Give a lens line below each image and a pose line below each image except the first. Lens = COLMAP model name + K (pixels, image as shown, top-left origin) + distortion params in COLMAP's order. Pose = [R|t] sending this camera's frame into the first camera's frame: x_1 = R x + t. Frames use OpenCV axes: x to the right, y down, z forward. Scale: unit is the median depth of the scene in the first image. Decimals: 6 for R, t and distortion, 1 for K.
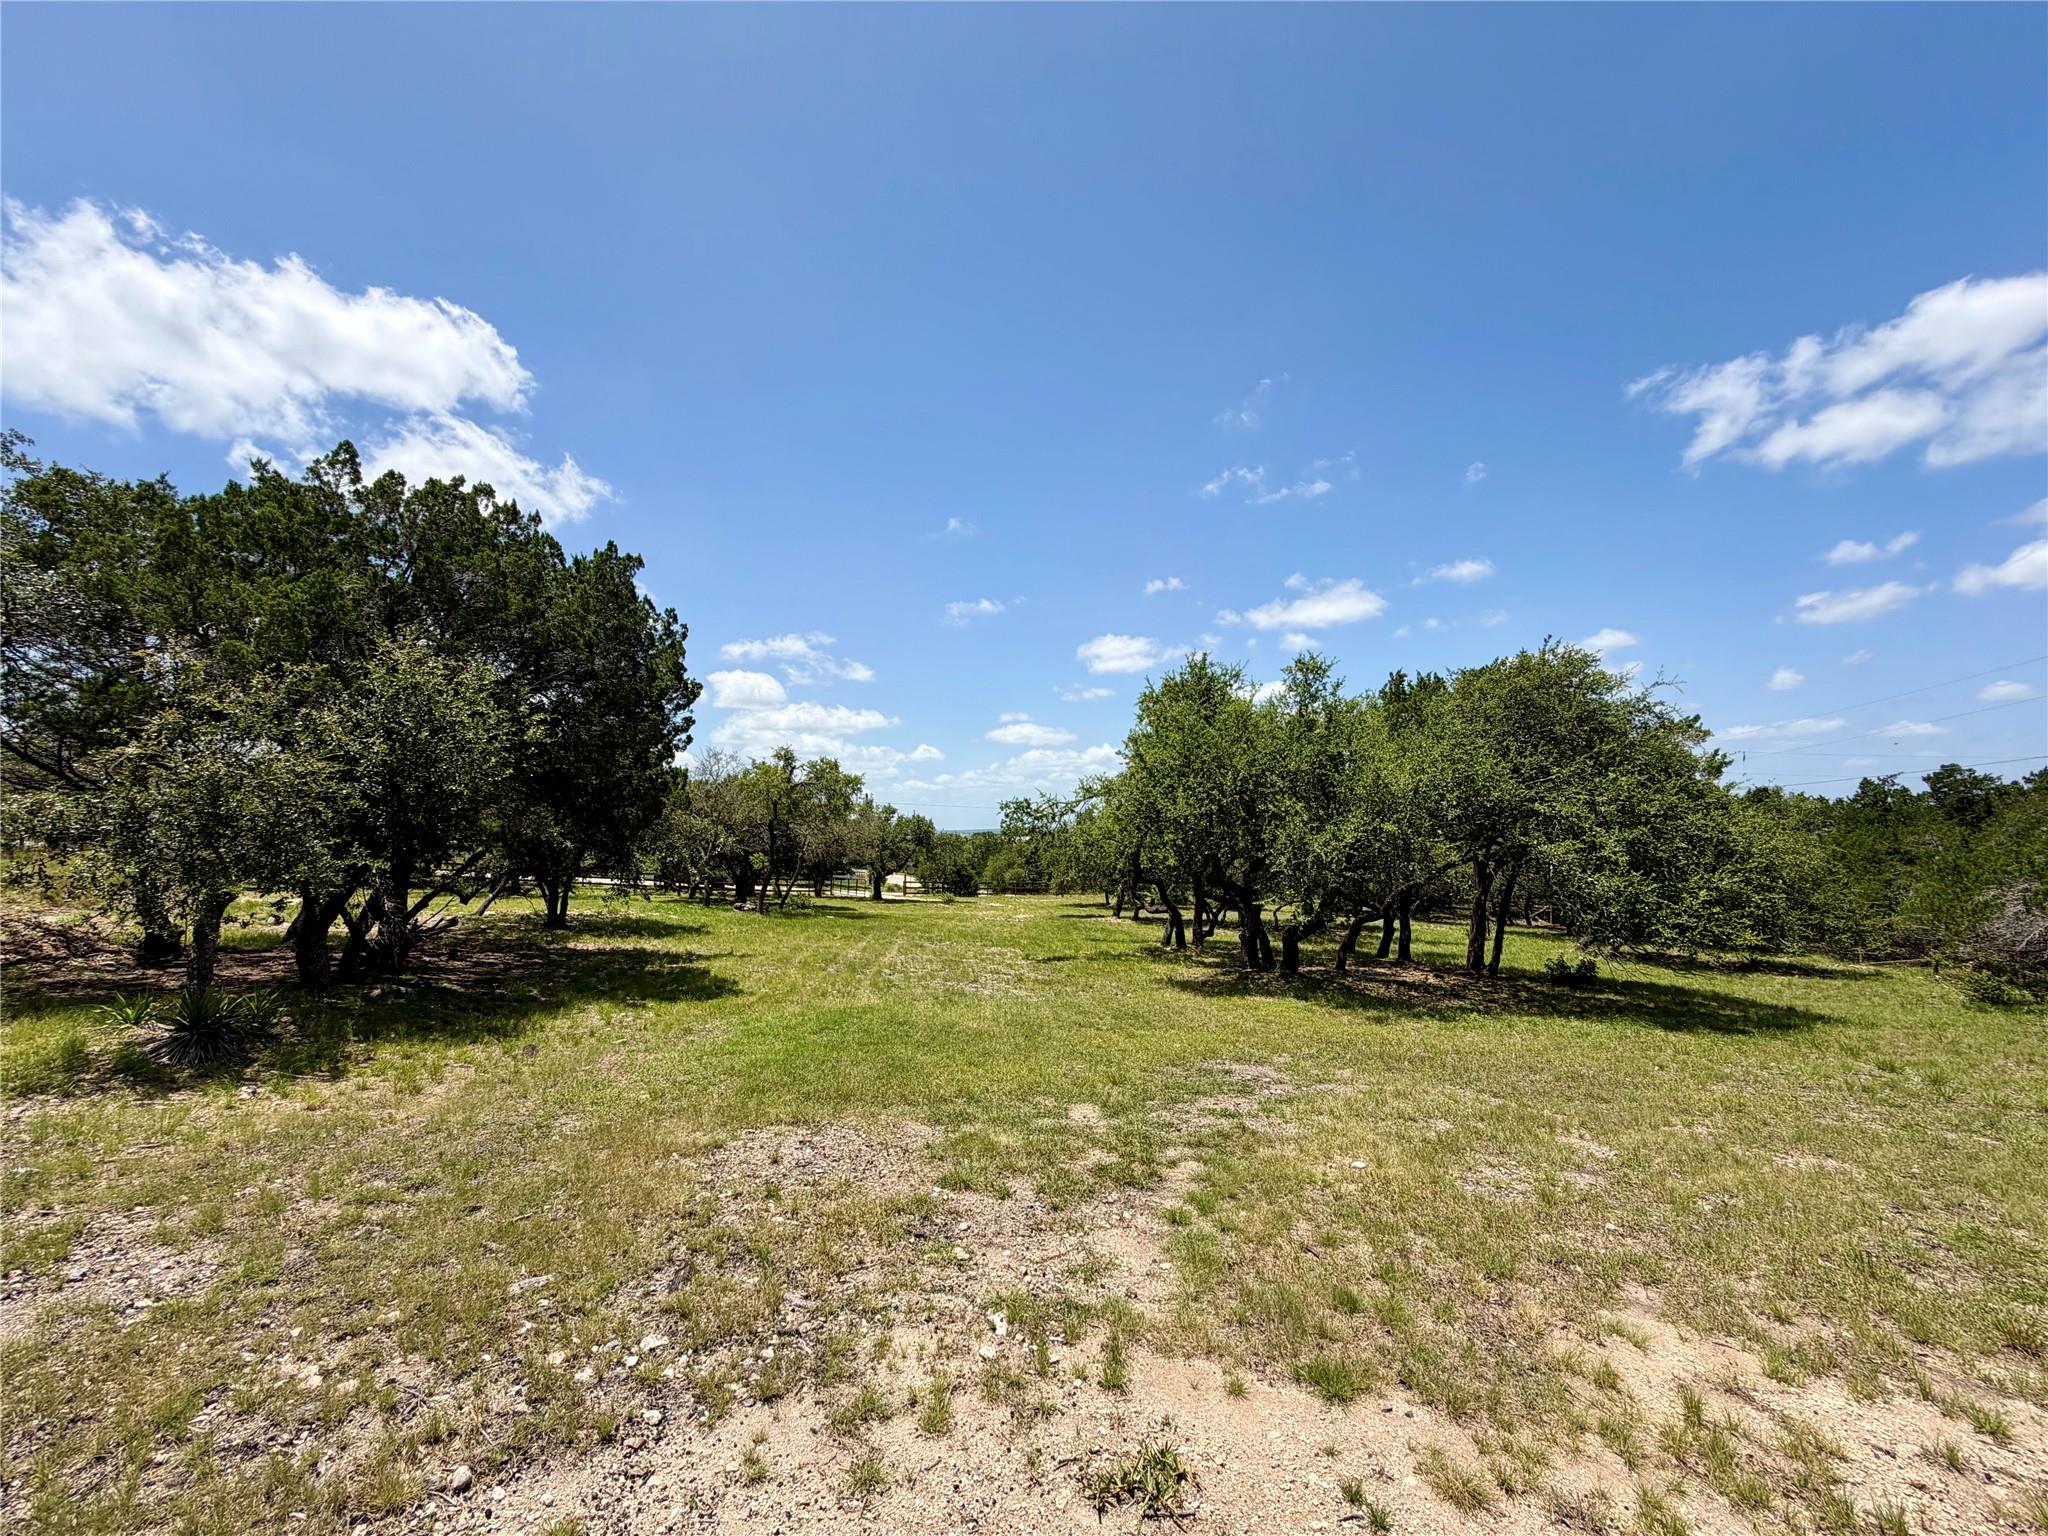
lens RADIAL K [[819.5, 0, 1024.0], [0, 819.5, 768.0], [0, 0, 1]] dist [0.000424, -0.000080]
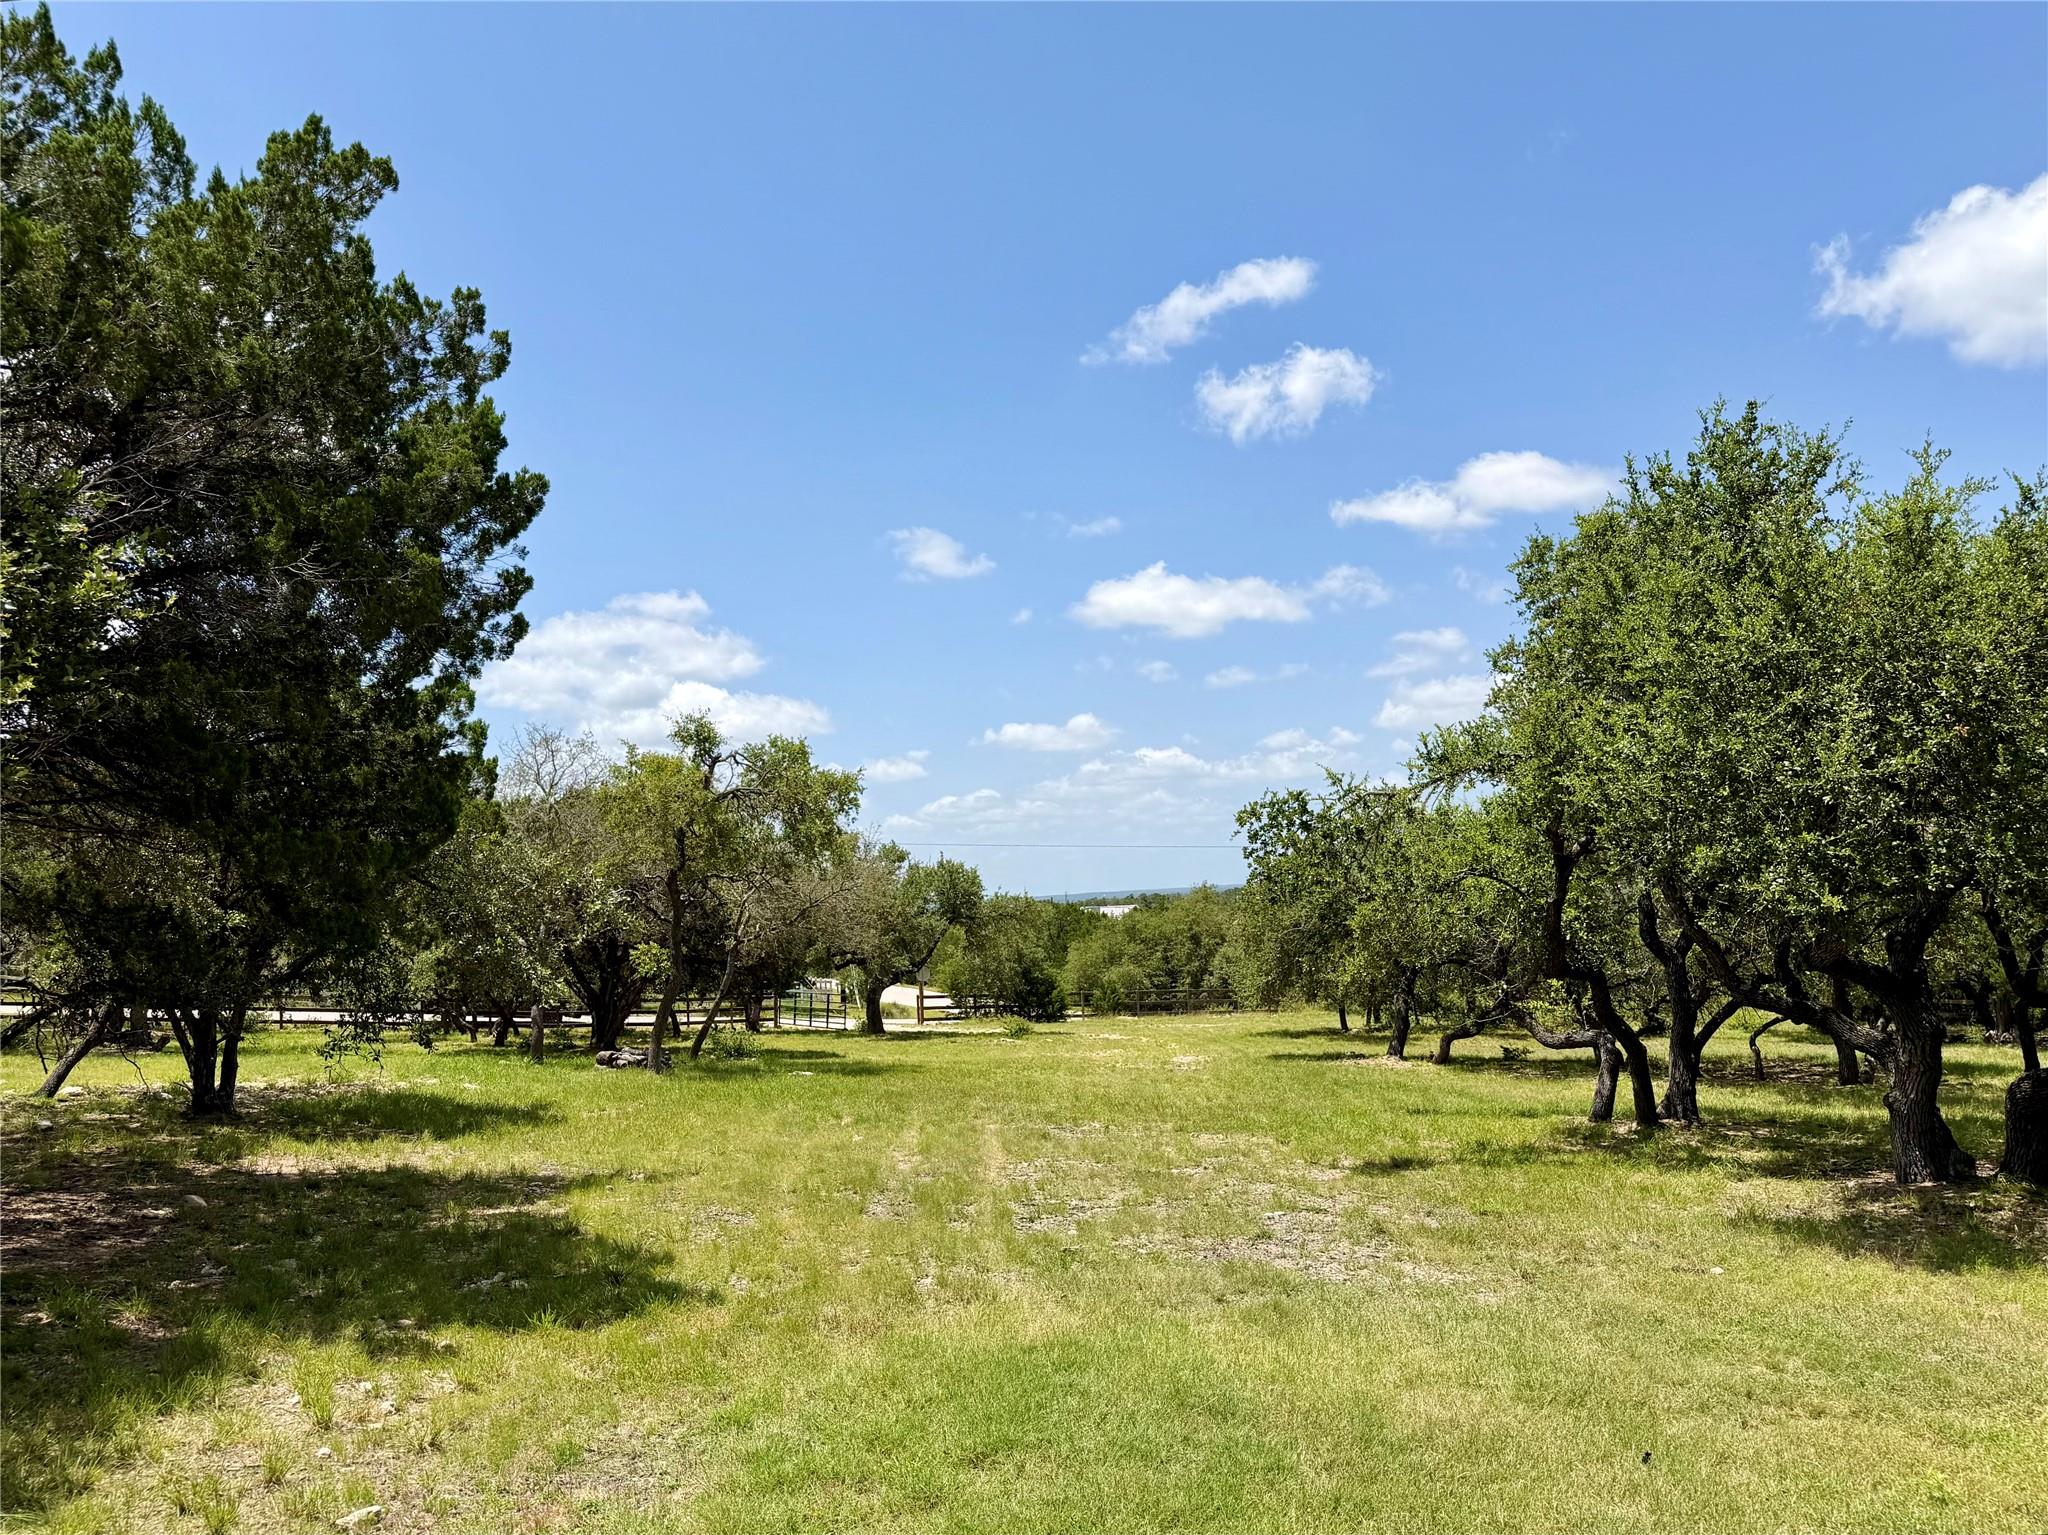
lens RADIAL K [[1519.5, 0, 1040.3], [0, 1519.5, 778.8], [0, 0, 1]] dist [0.139732, -0.206239]
pose [[0.998634, -0.035587, -0.038261, -0.059335], [0.035495, 0.999365, -0.003063, 0.019746], [0.038346, 0.001701, 0.999263, 0.122759]]
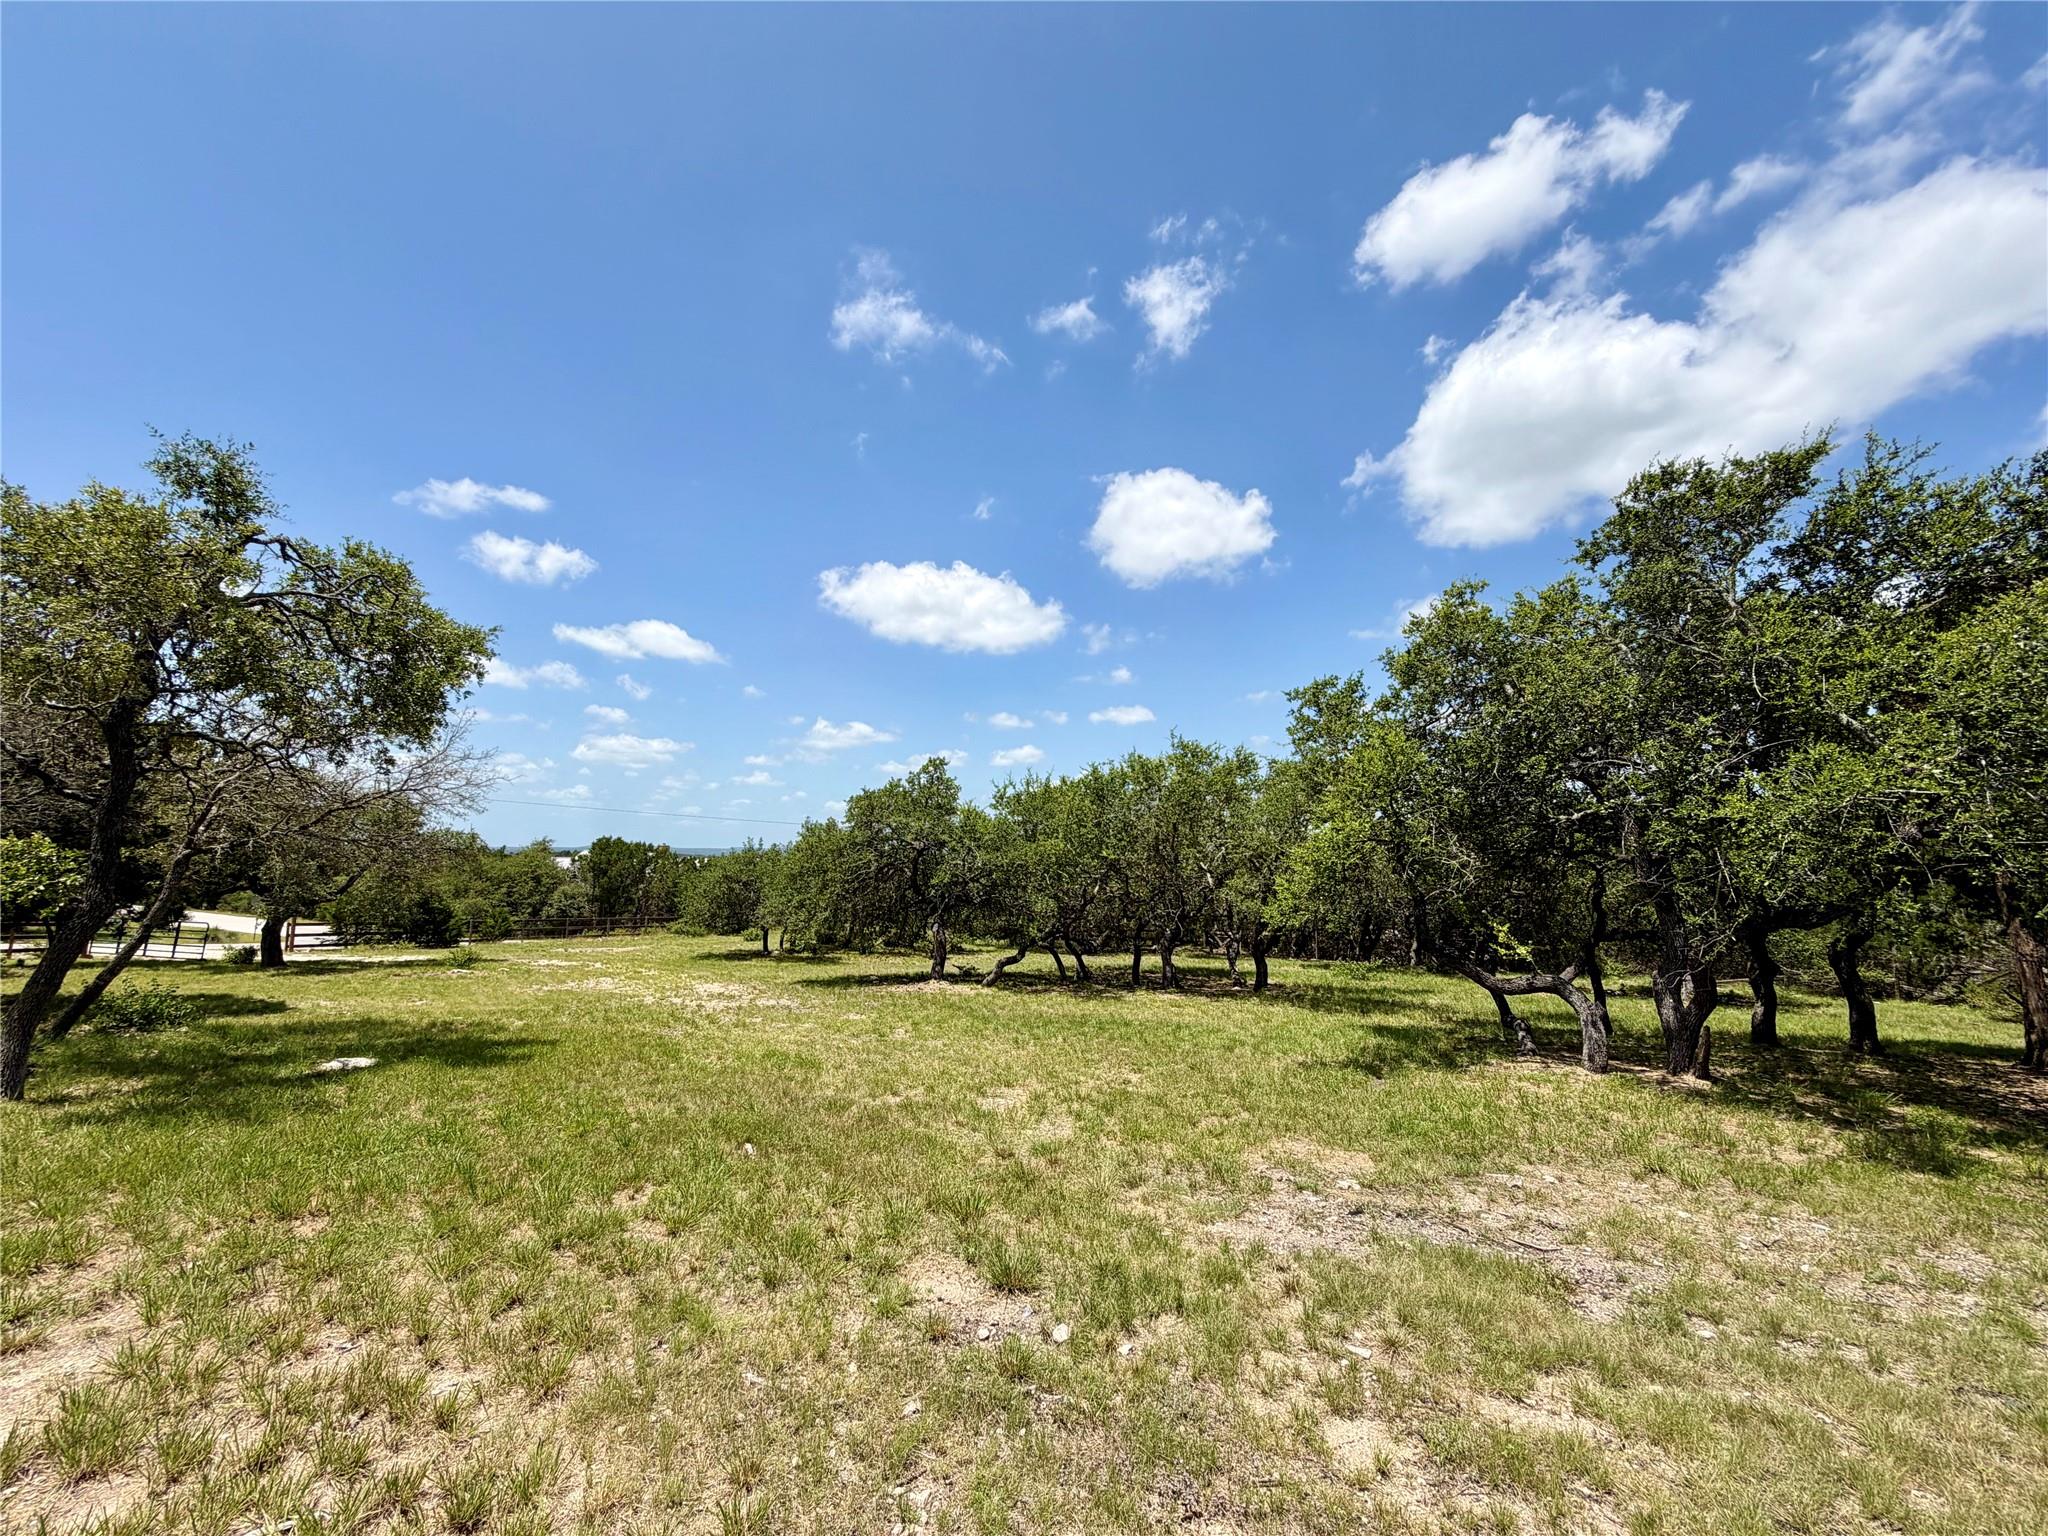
lens RADIAL K [[819.5, 0, 1024.0], [0, 819.5, 768.0], [0, 0, 1]] dist [0.000424, -0.000080]
pose [[0.769552, 0.099724, 0.630749, -0.241673], [-0.078207, 0.995014, -0.061899, 0.073336], [-0.633776, -0.001695, 0.773514, 0.606001]]
